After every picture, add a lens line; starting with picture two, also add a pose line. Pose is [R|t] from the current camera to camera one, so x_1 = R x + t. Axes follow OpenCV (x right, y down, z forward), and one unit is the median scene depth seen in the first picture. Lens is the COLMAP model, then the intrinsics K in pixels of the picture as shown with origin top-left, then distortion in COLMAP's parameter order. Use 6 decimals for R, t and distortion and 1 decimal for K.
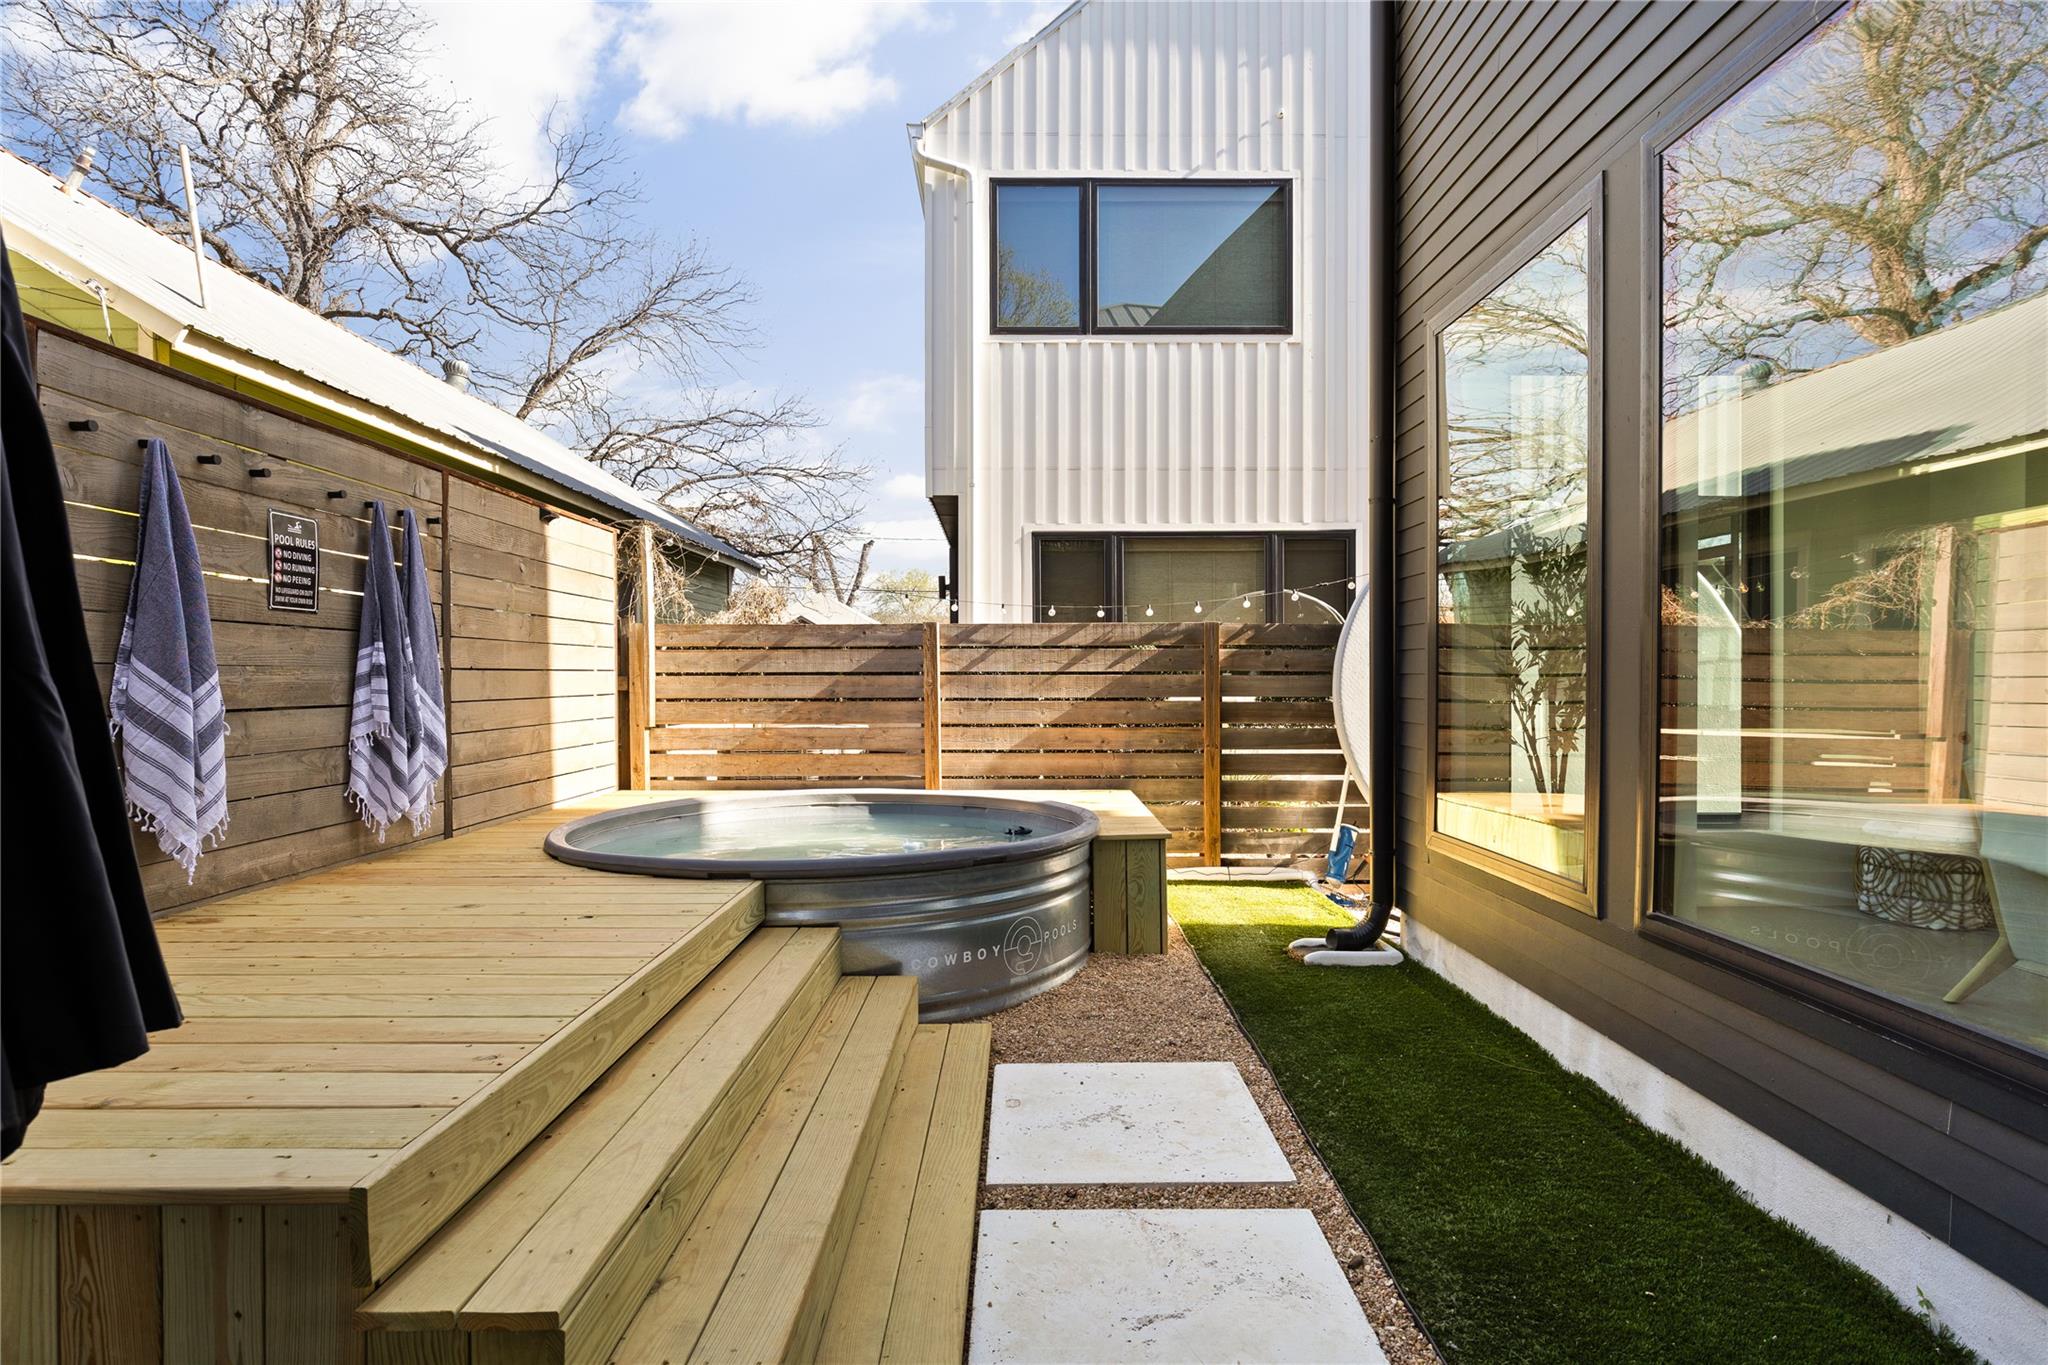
lens RADIAL K [[1020.6, 0, 1026.6], [0, 1020.6, 676.8], [0, 0, 1]] dist [0.000253, -0.001035]
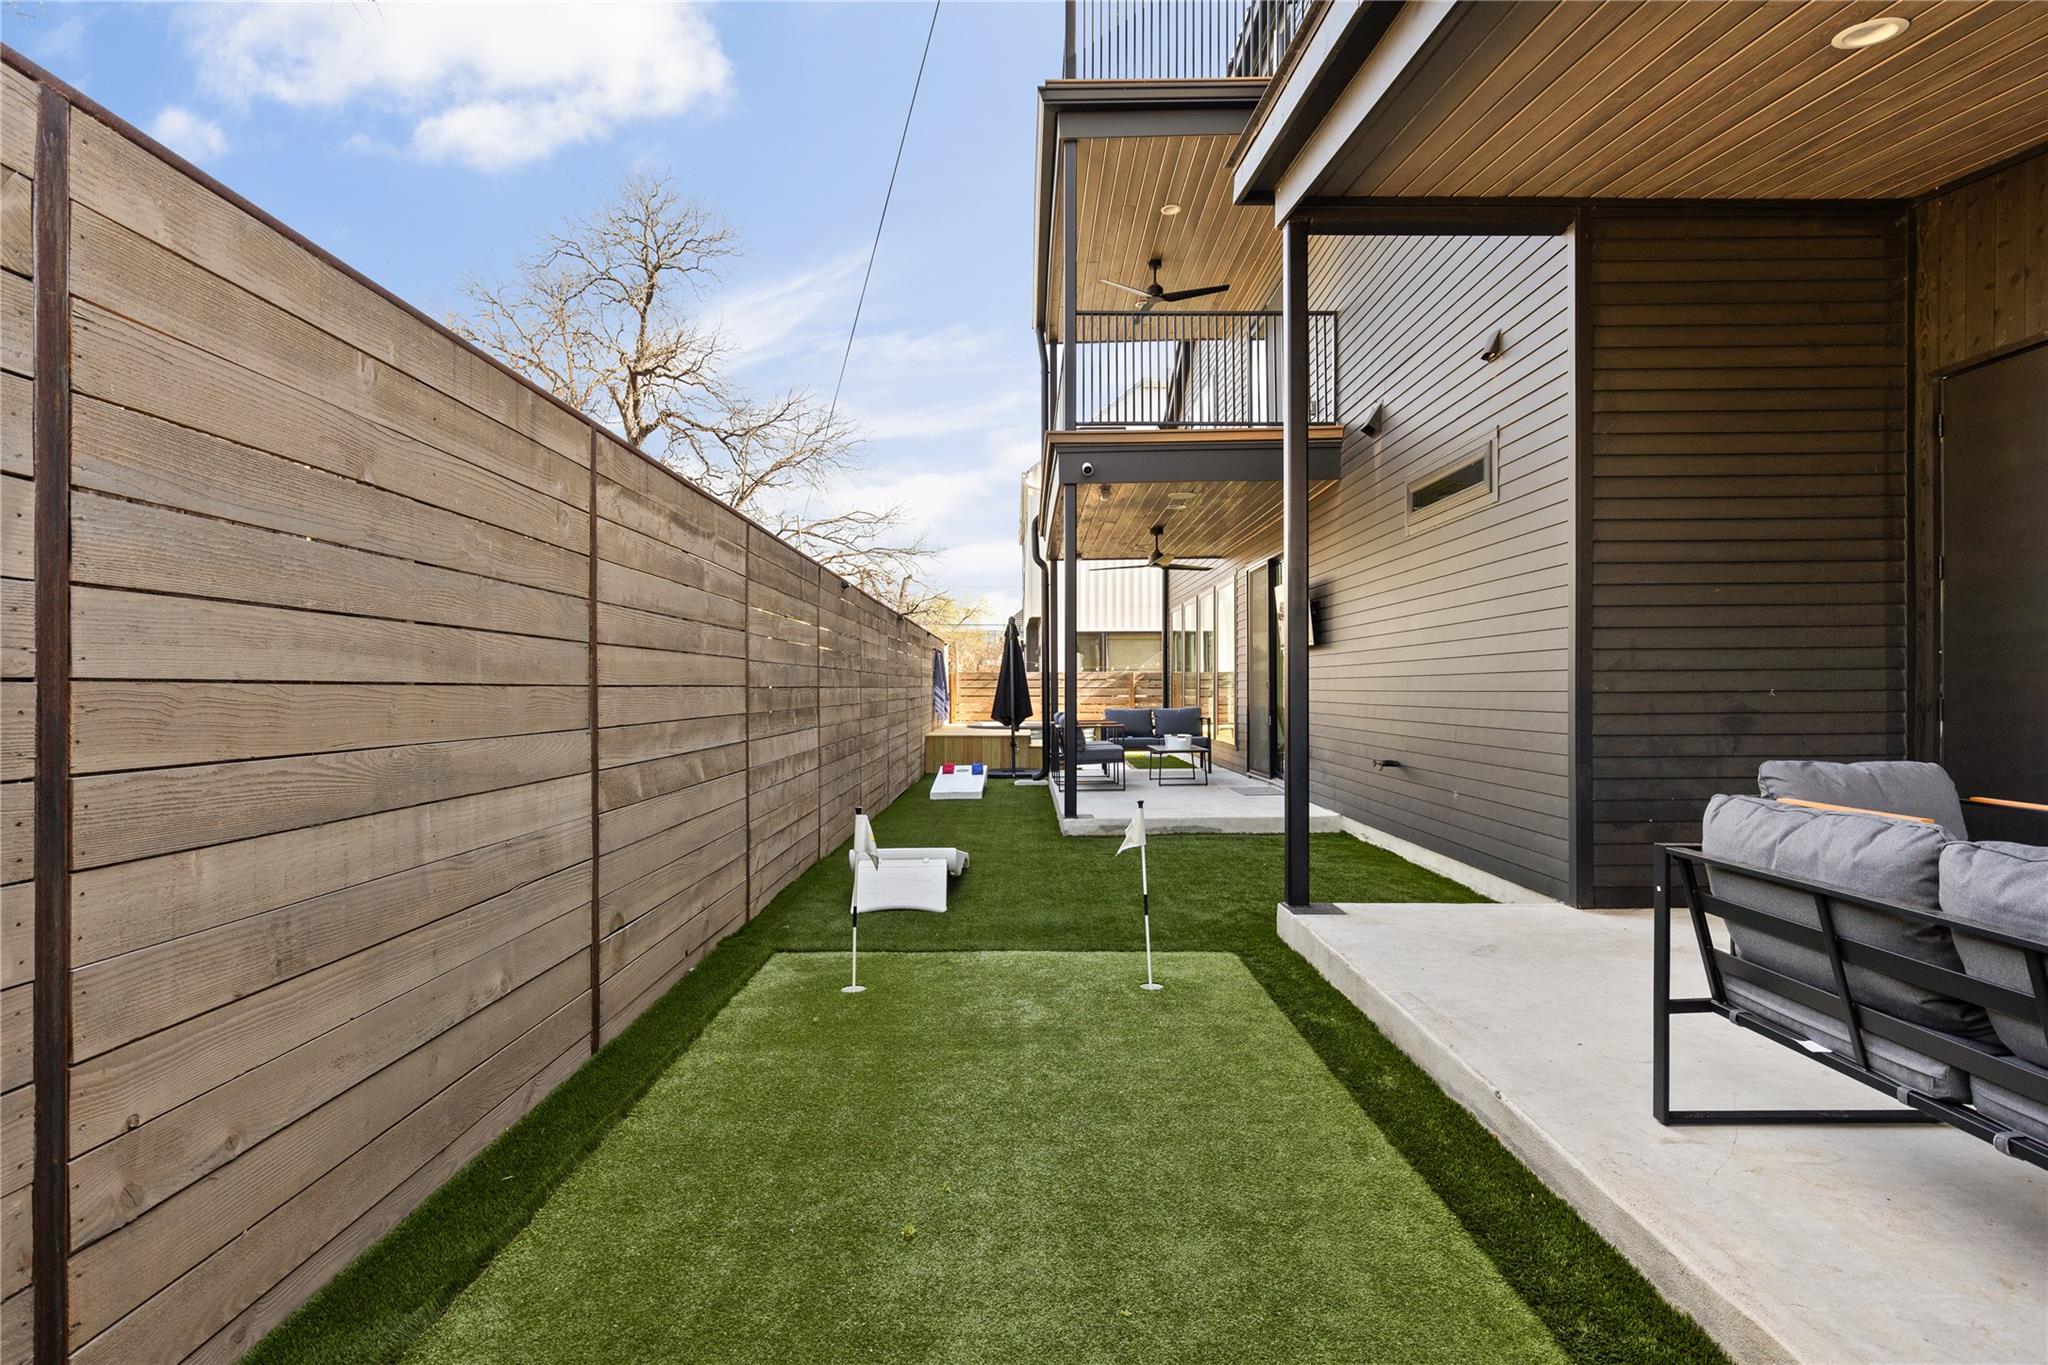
lens RADIAL K [[989.8, 0, 1024.0], [0, 989.8, 682.5], [0, 0, 1]] dist [0.003662, 0.000016]
pose [[0.999979, -0.000126, -0.006541, -0.212112], [0.000089, 0.999984, -0.005614, -0.004734], [0.006541, 0.005614, 0.999963, -3.270606]]
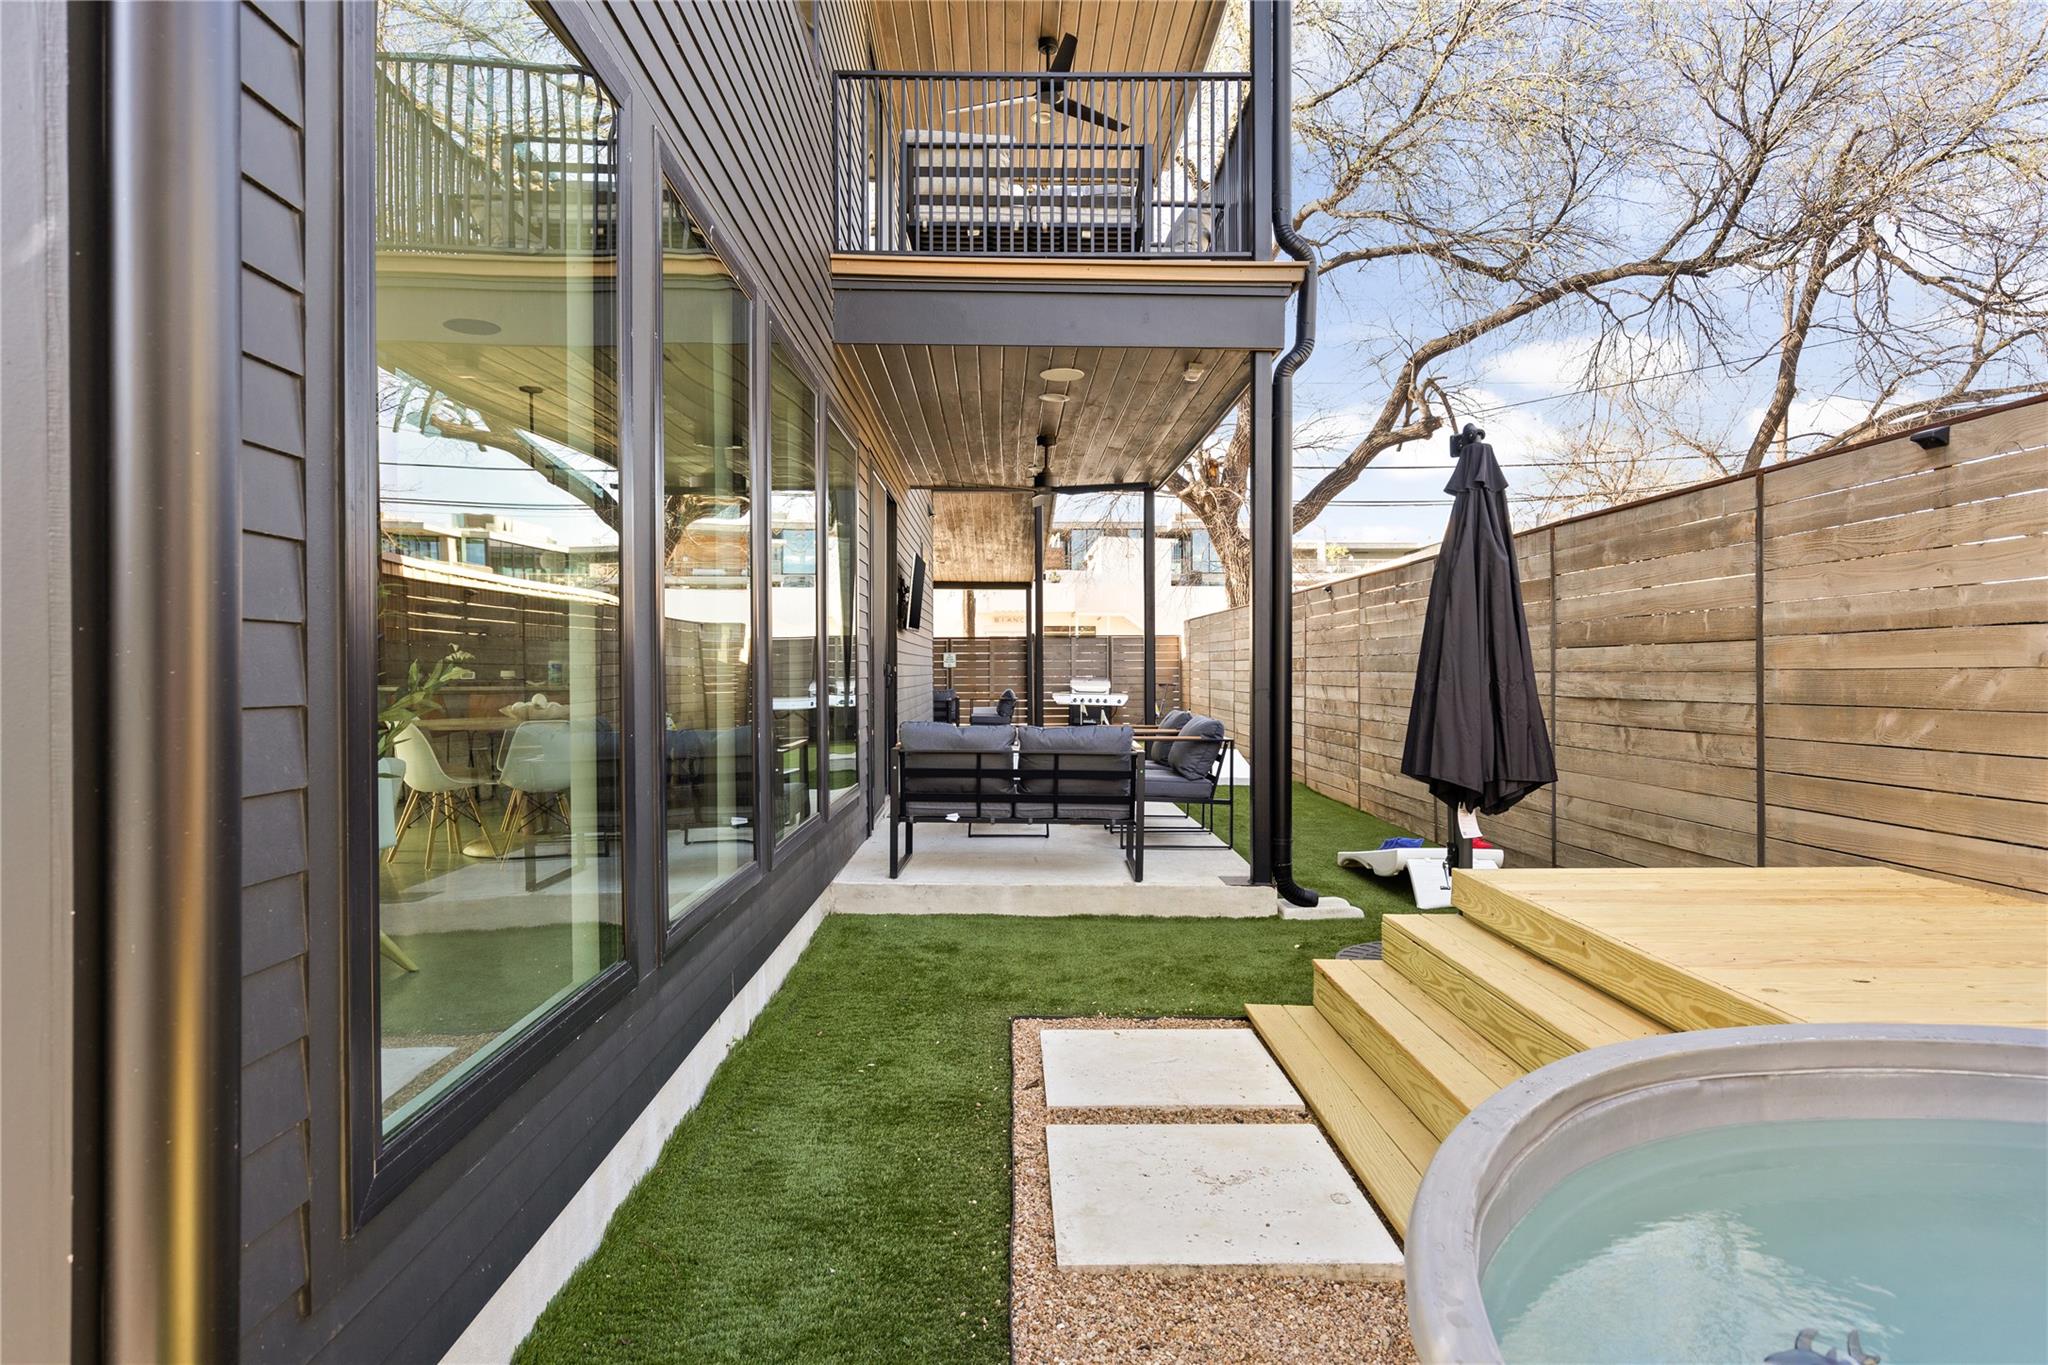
lens RADIAL K [[1148.3, 0, 1024.0], [0, 1148.3, 682.5], [0, 0, 1]] dist [0.000267, 0.000022]
pose [[-0.999952, -0.001256, -0.009760, 0.180261], [-0.001339, 0.999963, 0.008479, -0.008752], [0.009749, 0.008491, -0.999916, 1.361832]]
